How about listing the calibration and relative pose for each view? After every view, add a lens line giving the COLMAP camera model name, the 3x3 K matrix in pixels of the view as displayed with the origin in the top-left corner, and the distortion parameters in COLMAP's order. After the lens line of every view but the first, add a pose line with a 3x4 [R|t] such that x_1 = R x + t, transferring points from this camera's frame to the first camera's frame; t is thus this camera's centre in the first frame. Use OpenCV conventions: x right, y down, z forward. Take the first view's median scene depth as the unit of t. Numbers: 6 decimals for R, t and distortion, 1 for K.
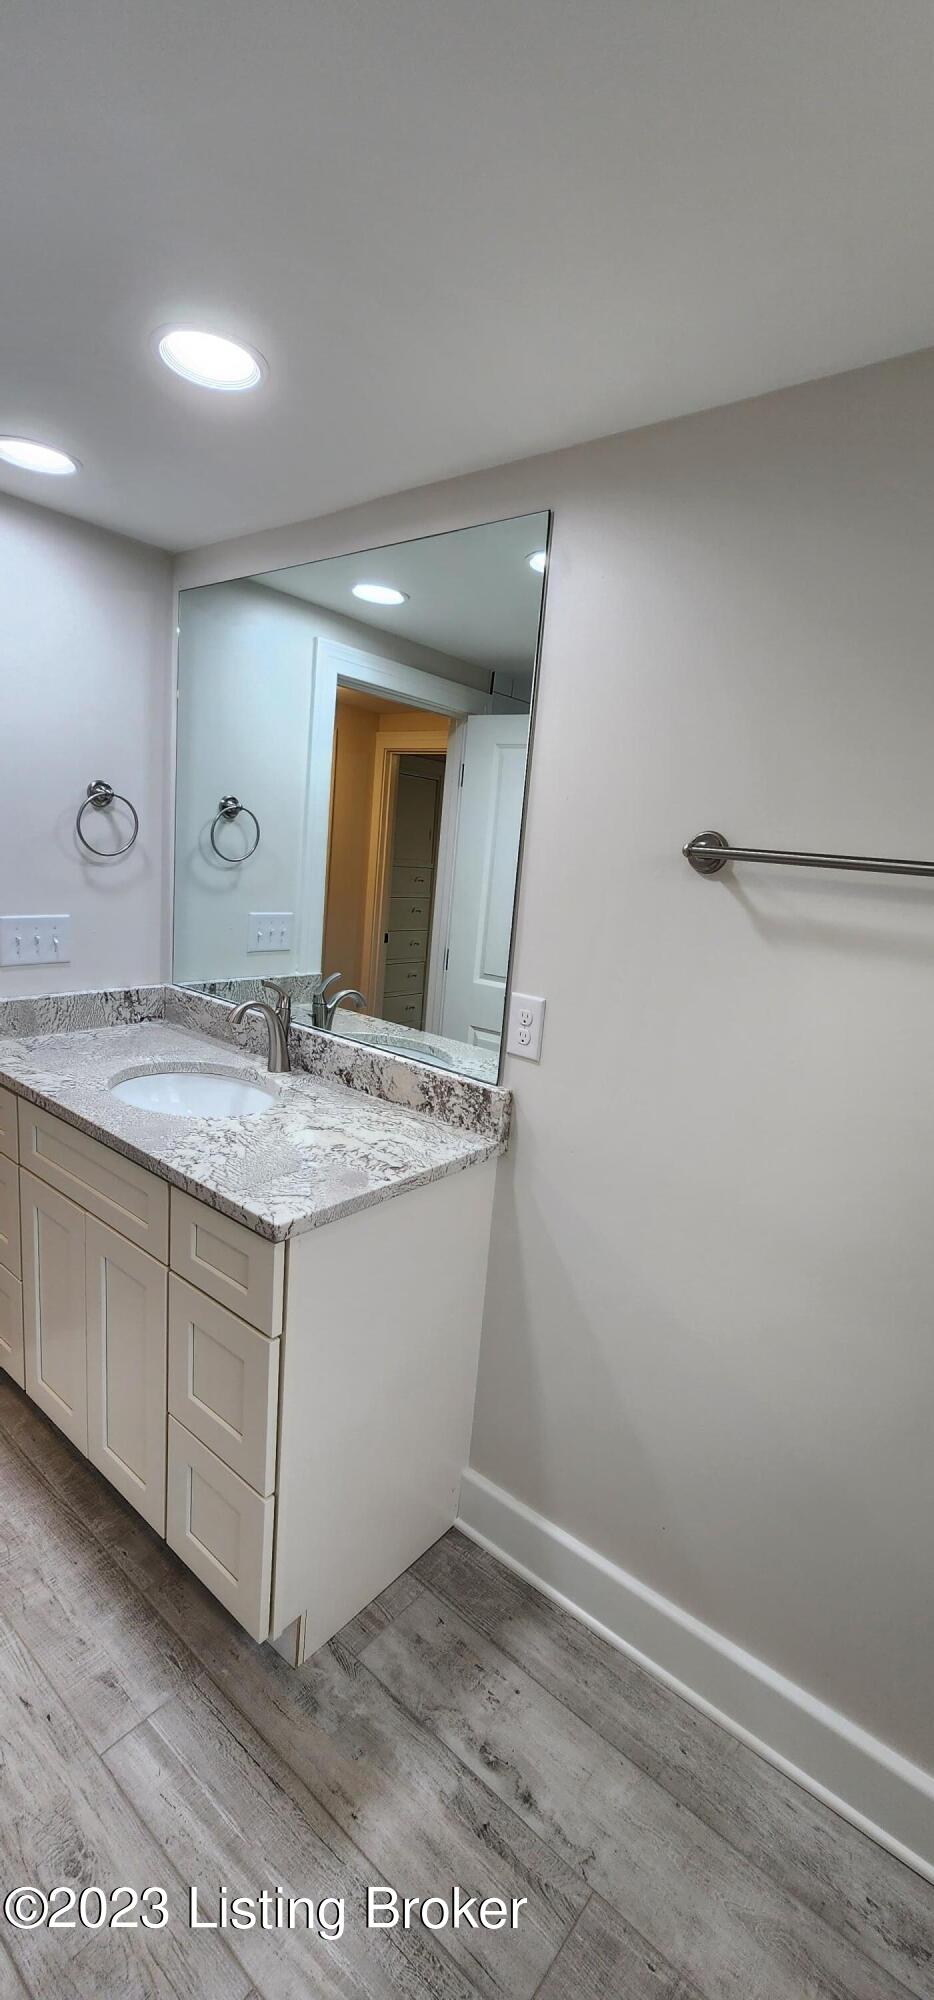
lens RADIAL K [[813.1, 0, 476.0], [0, 813.1, 998.4], [0, 0, 1]] dist [-0.000784, -0.001360]
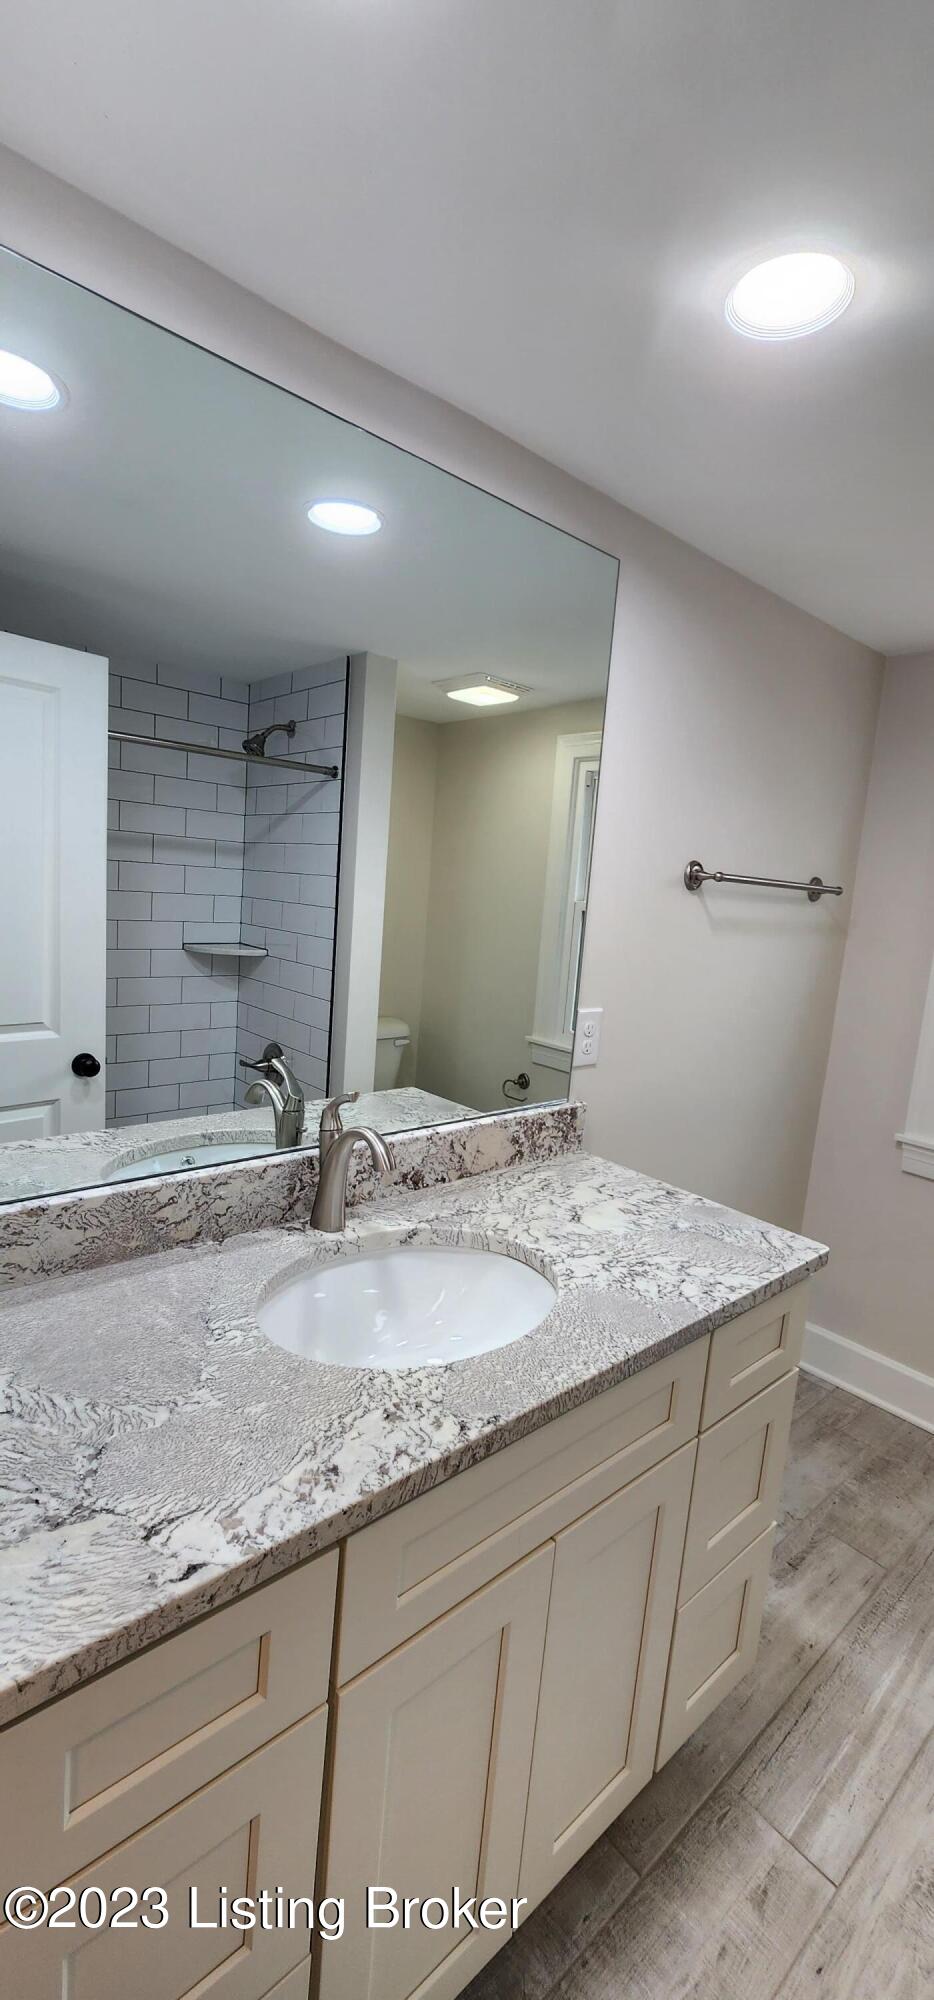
lens RADIAL K [[813.1, 0, 471.8], [0, 813.1, 1005.6], [0, 0, 1]] dist [-0.000784, -0.001360]
pose [[0.171271, -0.216765, 0.961082, -1.064078], [0.124045, 0.972478, 0.197230, -0.254647], [-0.977384, 0.085438, 0.193446, 1.004861]]
